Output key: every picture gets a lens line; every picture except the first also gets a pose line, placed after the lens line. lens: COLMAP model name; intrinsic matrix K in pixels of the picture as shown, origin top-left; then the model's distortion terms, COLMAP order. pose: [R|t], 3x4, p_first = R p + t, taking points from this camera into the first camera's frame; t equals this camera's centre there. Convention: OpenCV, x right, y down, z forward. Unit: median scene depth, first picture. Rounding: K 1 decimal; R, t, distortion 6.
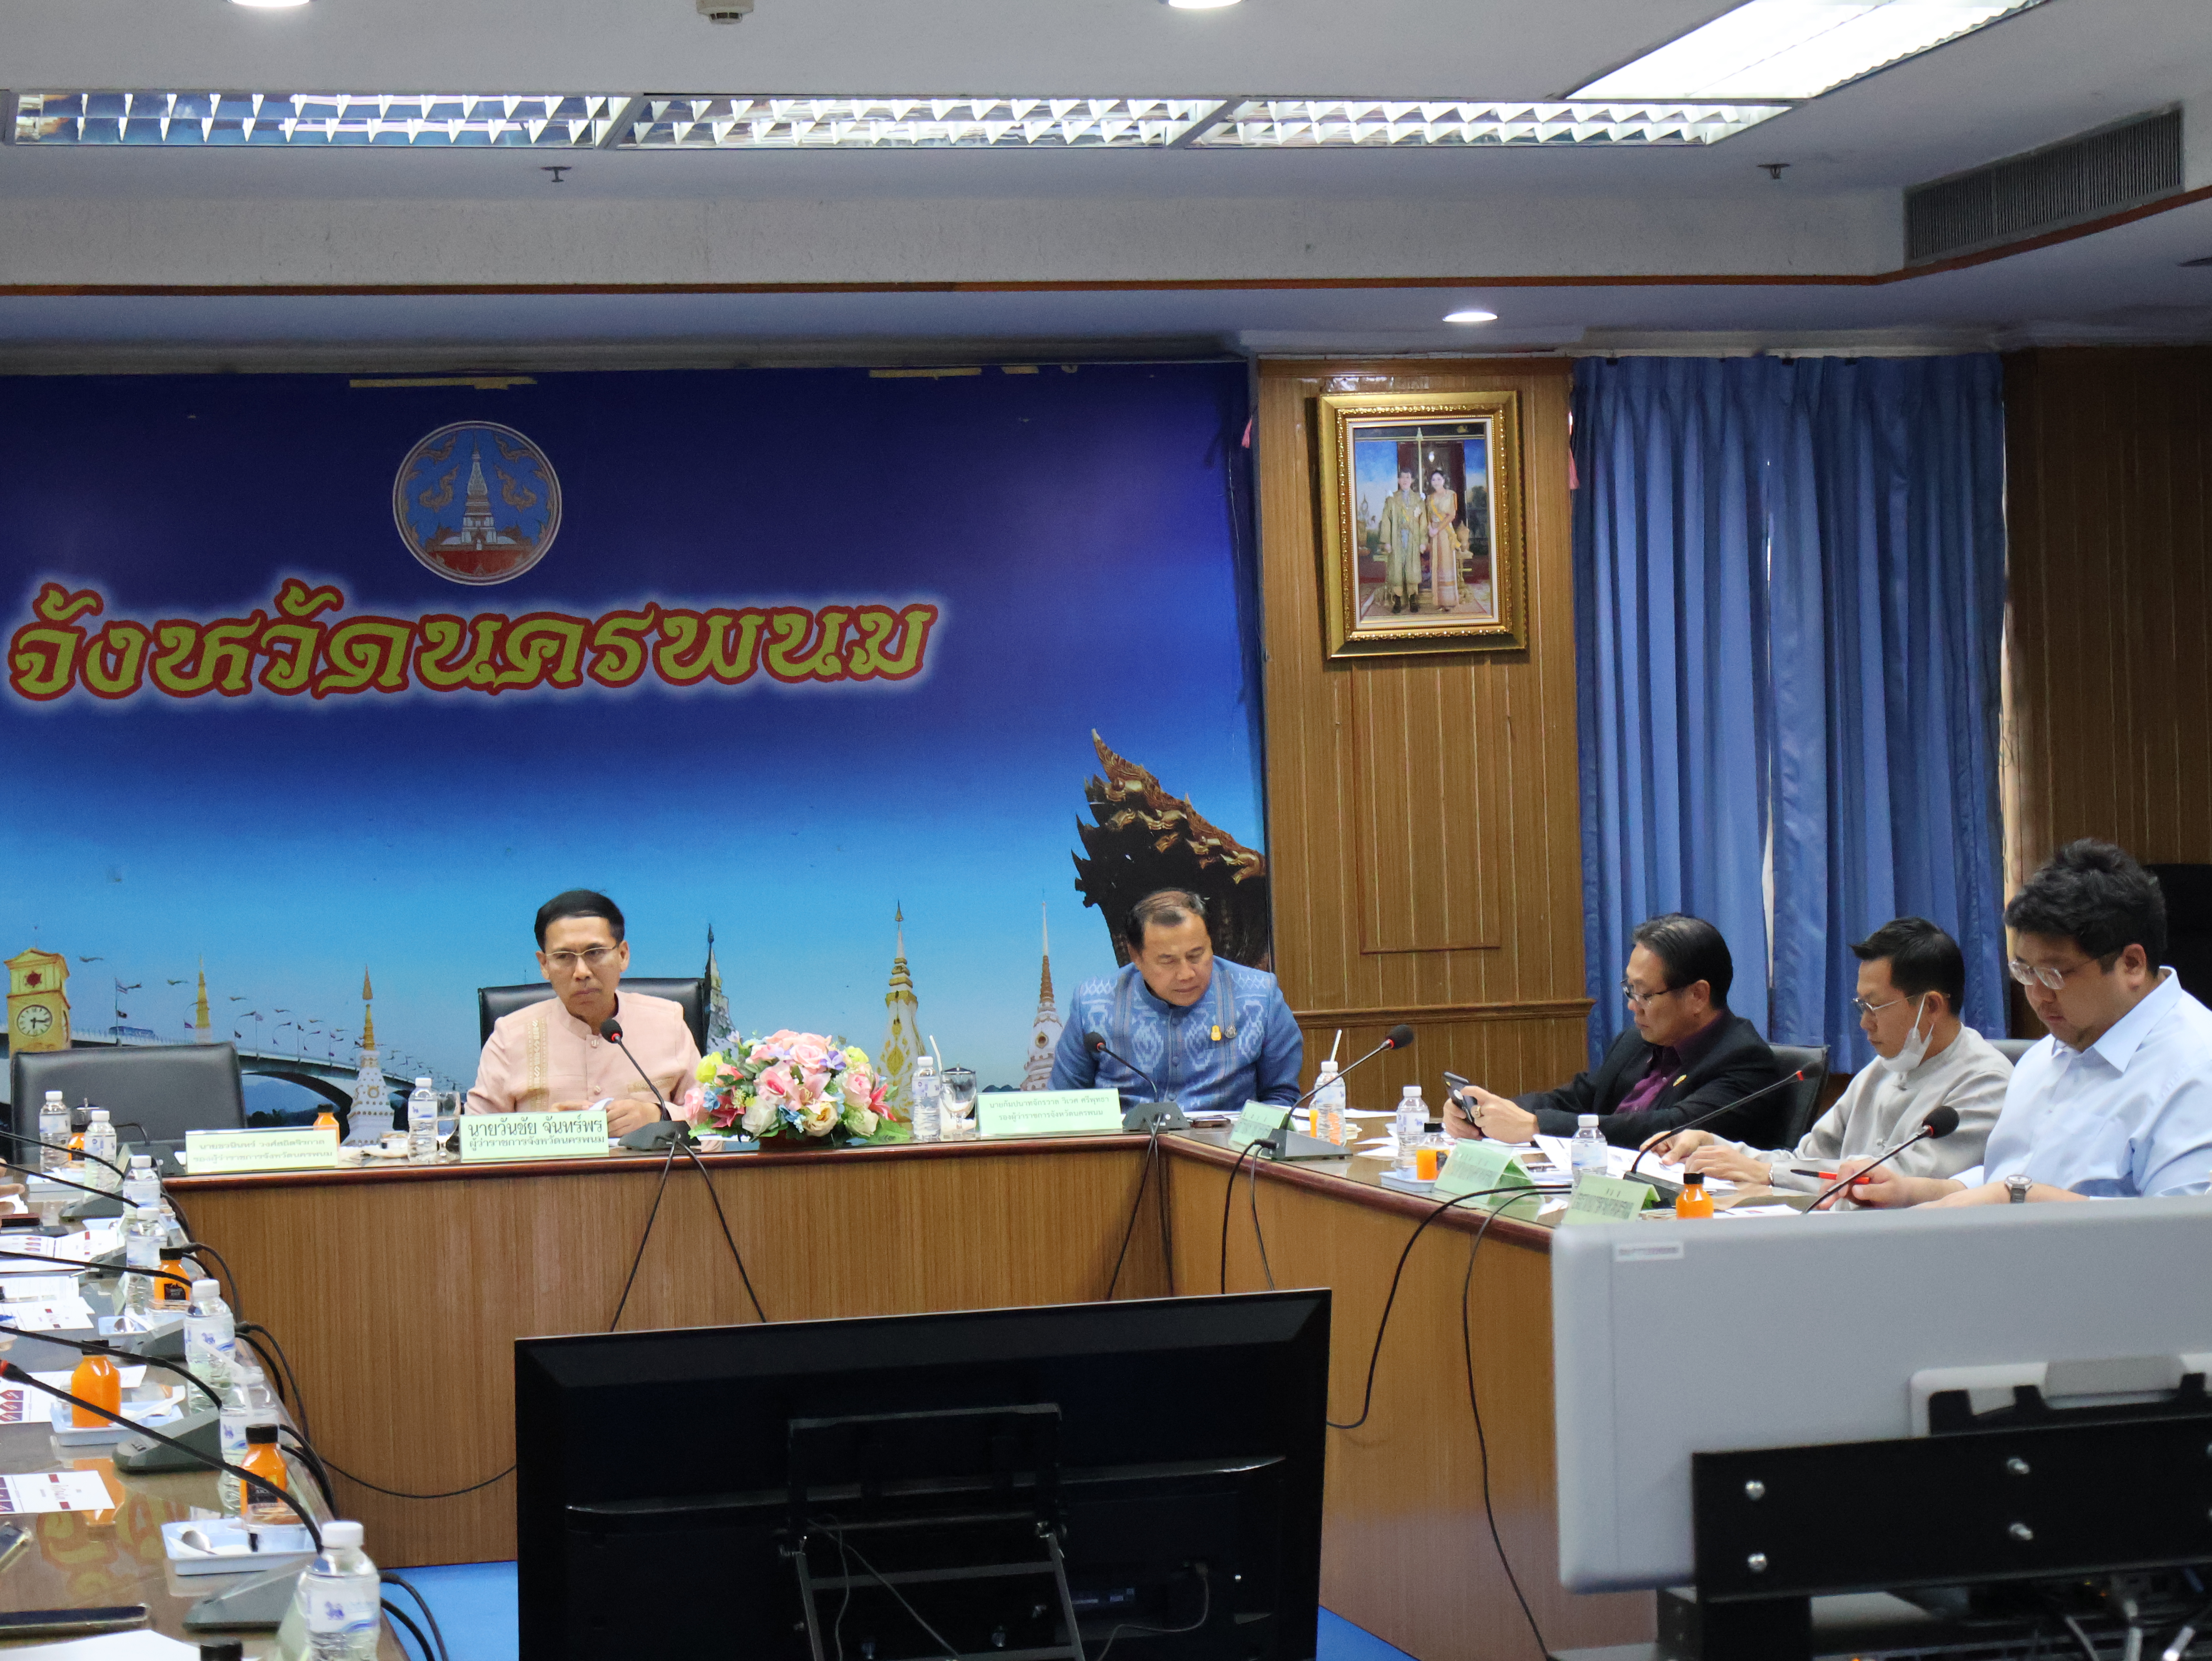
lens RADIAL K [[4934.7, 0, 1082.6], [0, 4934.7, 838.2], [0, 0, 1]] dist [0.030785, -0.237266]
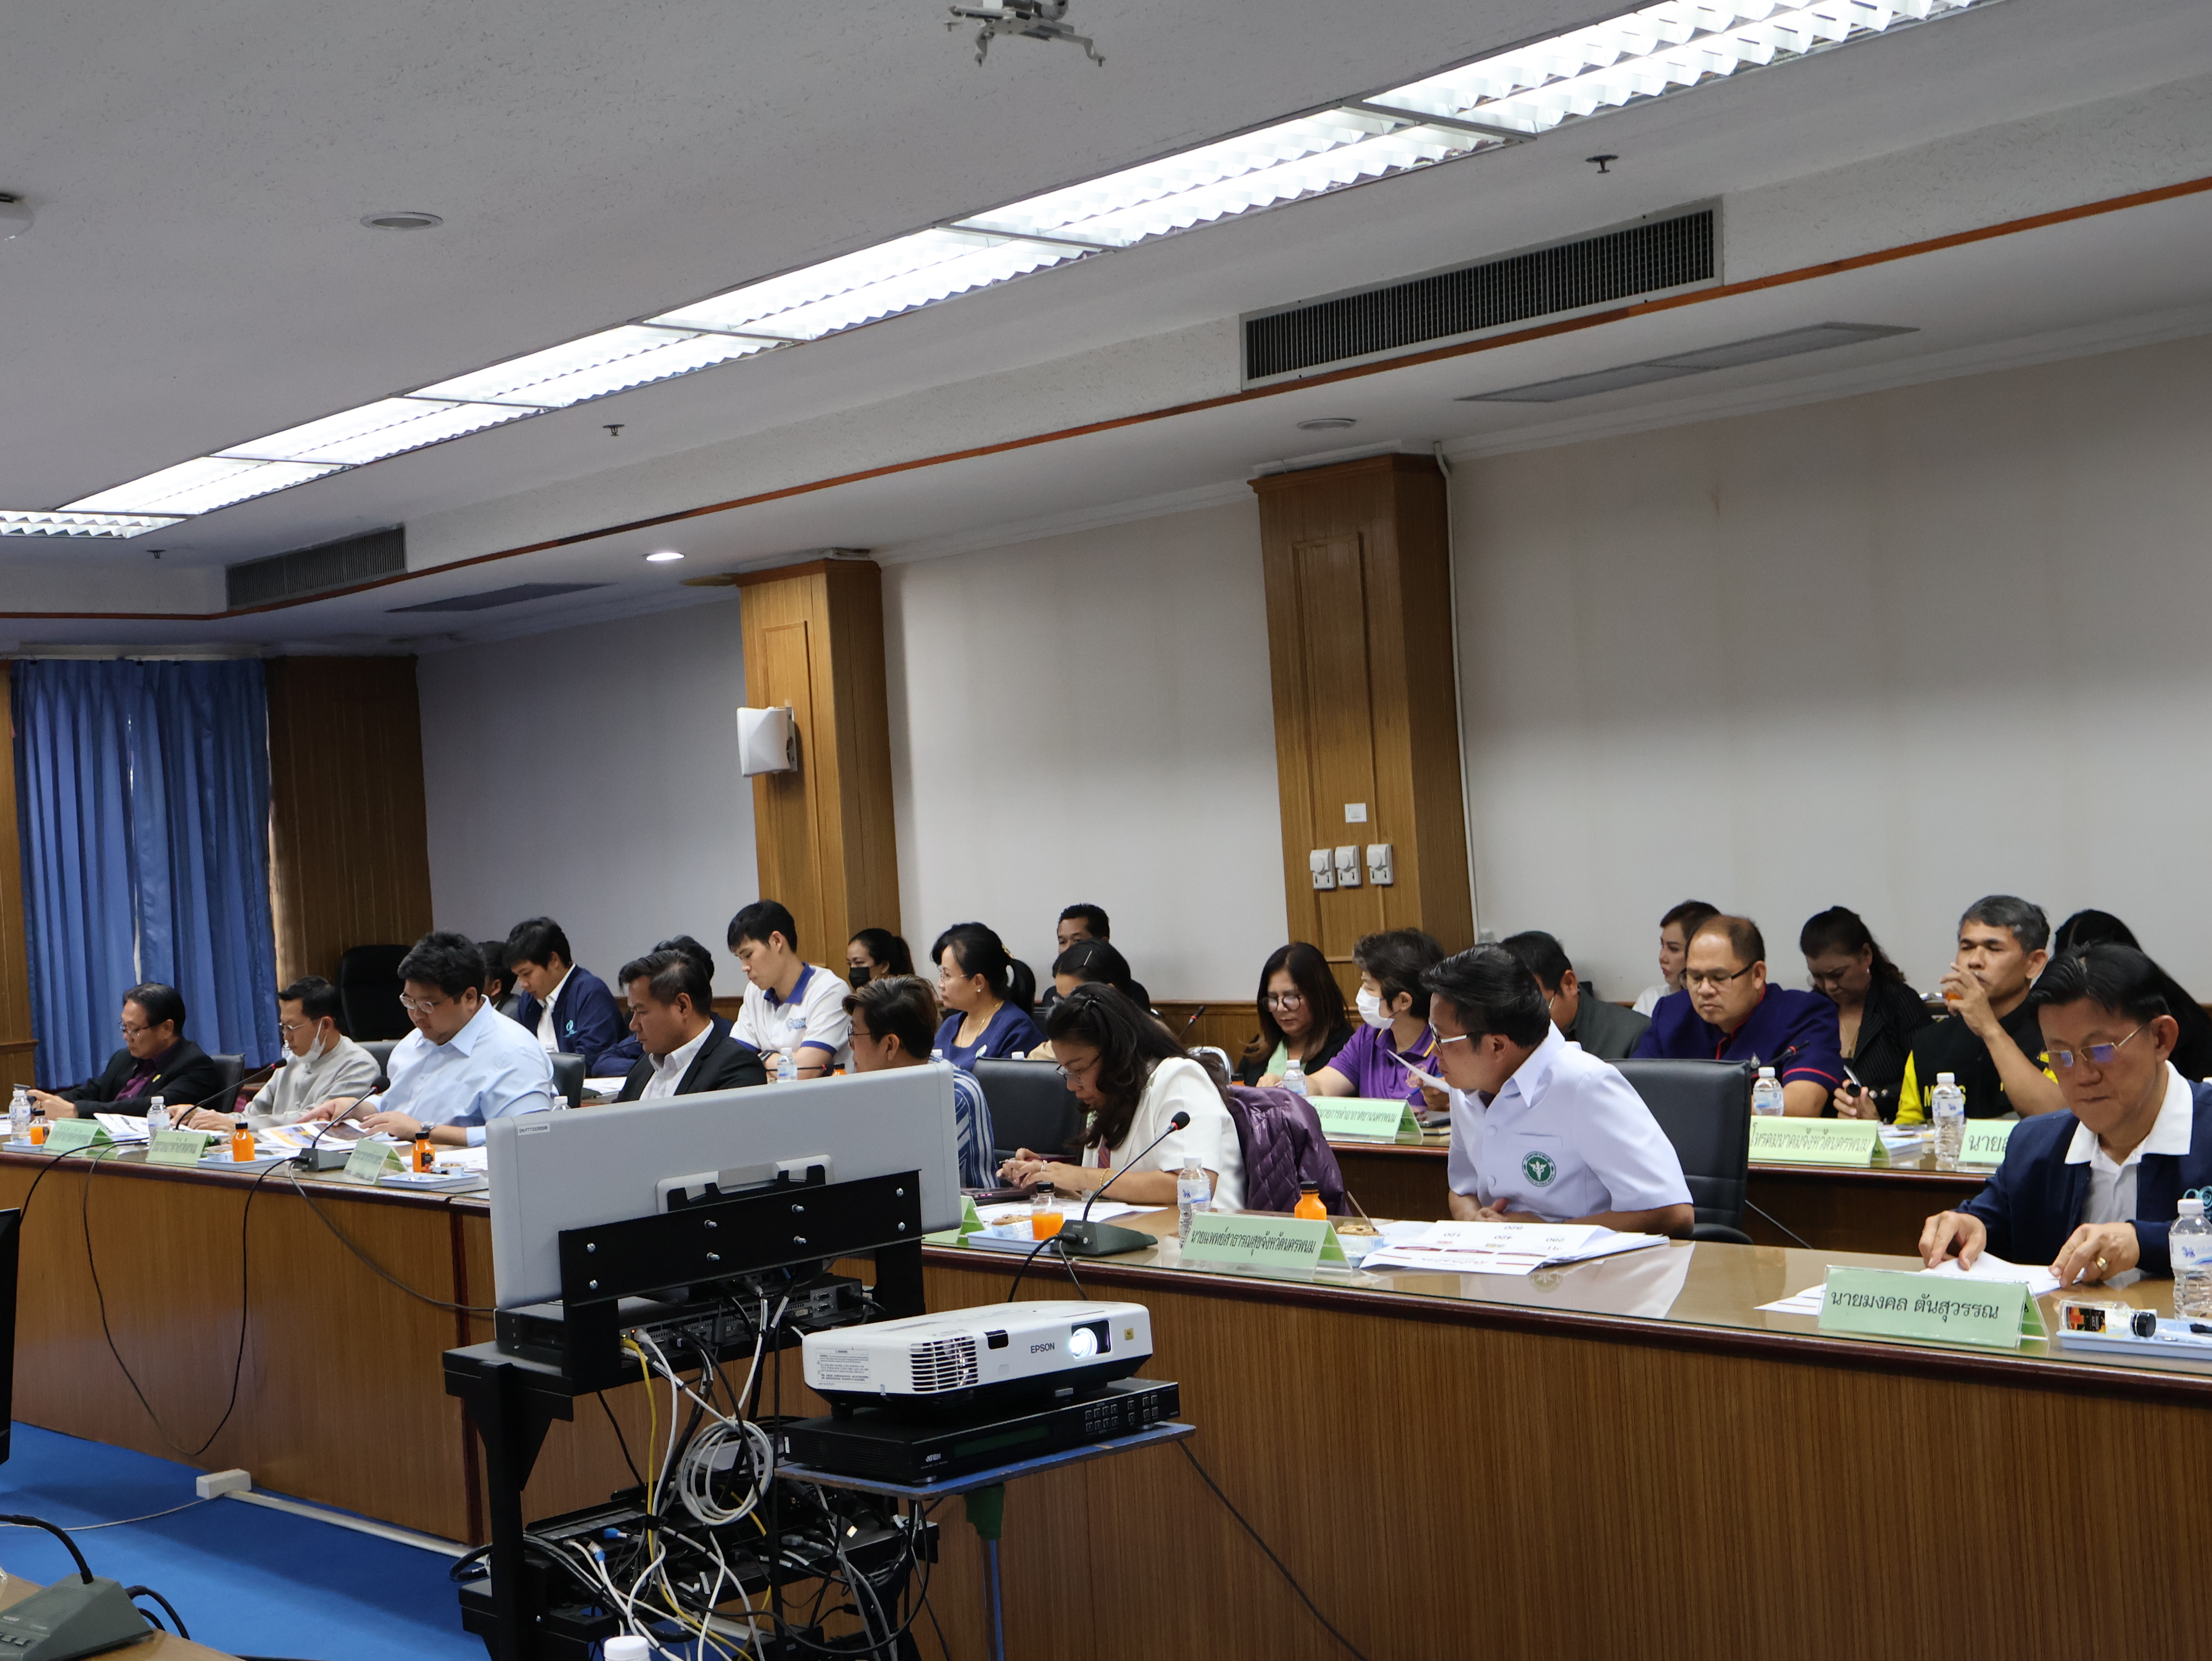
lens RADIAL K [[2826.1, 0, 1105.7], [0, 2826.1, 841.7], [0, 0, 1]] dist [0.003012, 0.003624]
pose [[0.866826, -0.026220, 0.497921, -0.062128], [0.042304, 0.998883, -0.021046, 0.000874], [-0.496813, 0.039308, 0.866967, -0.020743]]
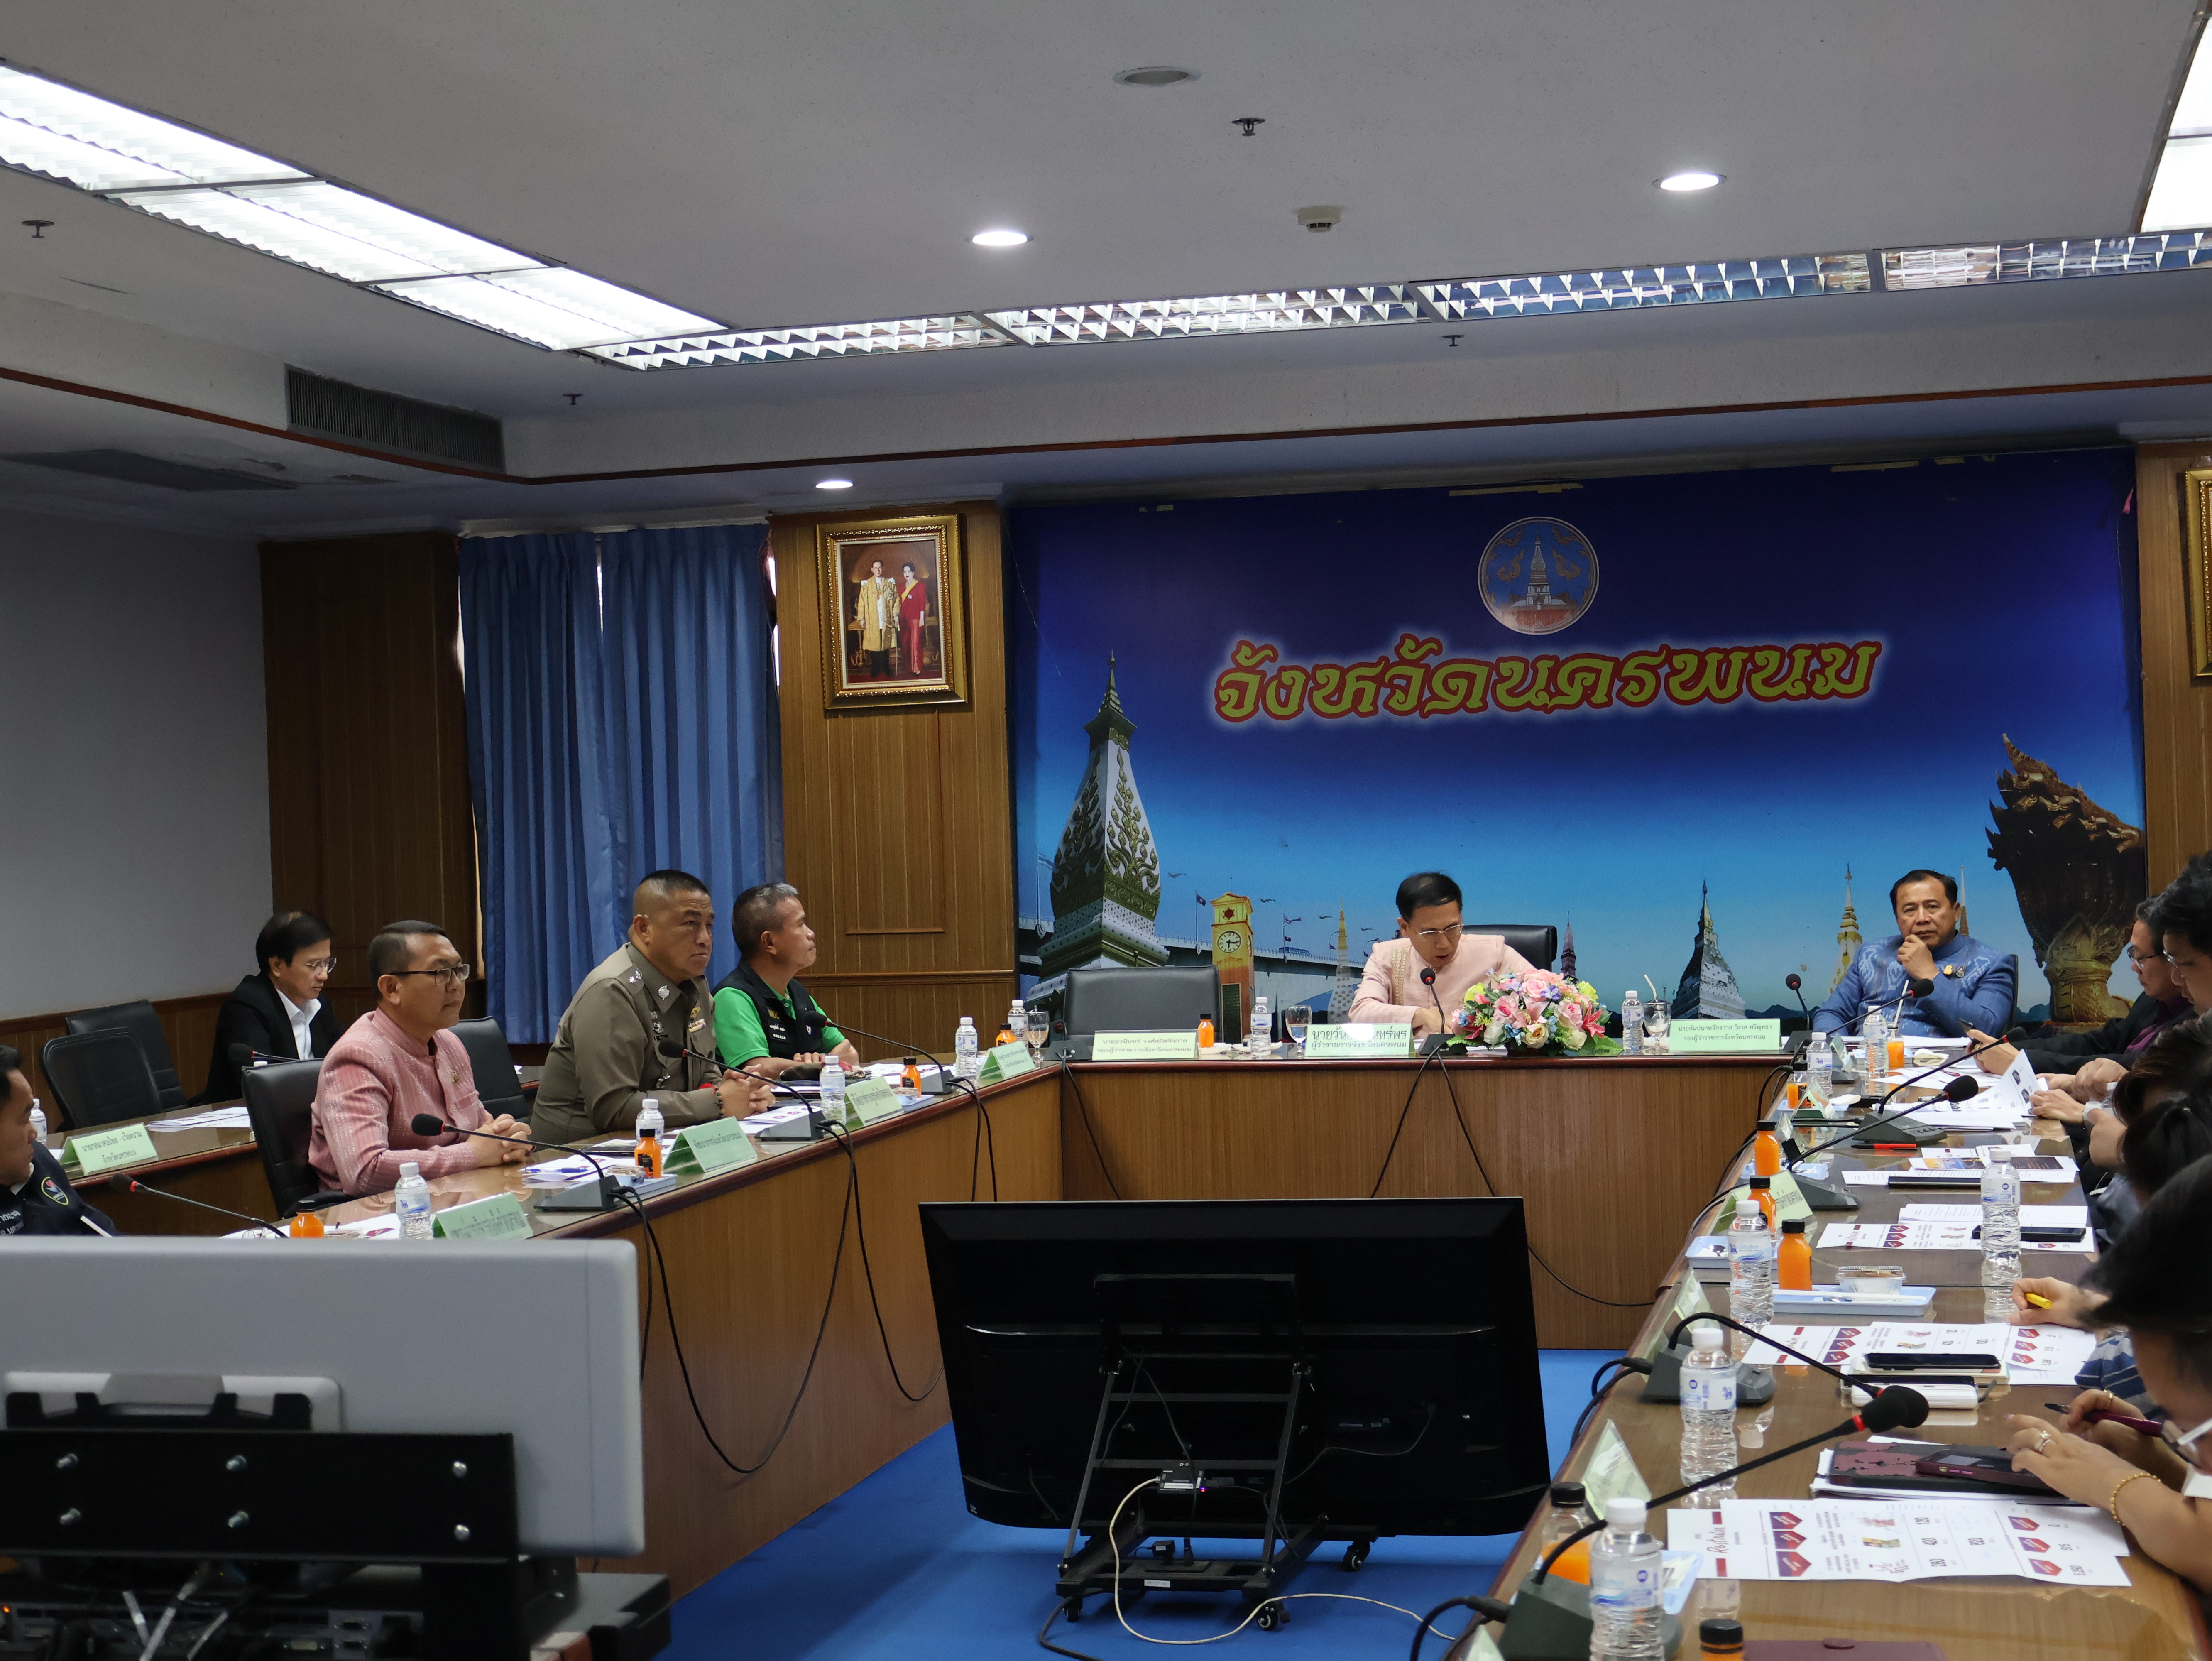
lens RADIAL K [[3351.3, 0, 1106.0], [0, 3351.3, 830.5], [0, 0, 1]] dist [0.029277, -0.099700]
pose [[0.890263, 0.005318, -0.455416, 0.202332], [0.000877, 0.999910, 0.013392, -0.008955], [0.455446, -0.012322, 0.890178, 0.104090]]
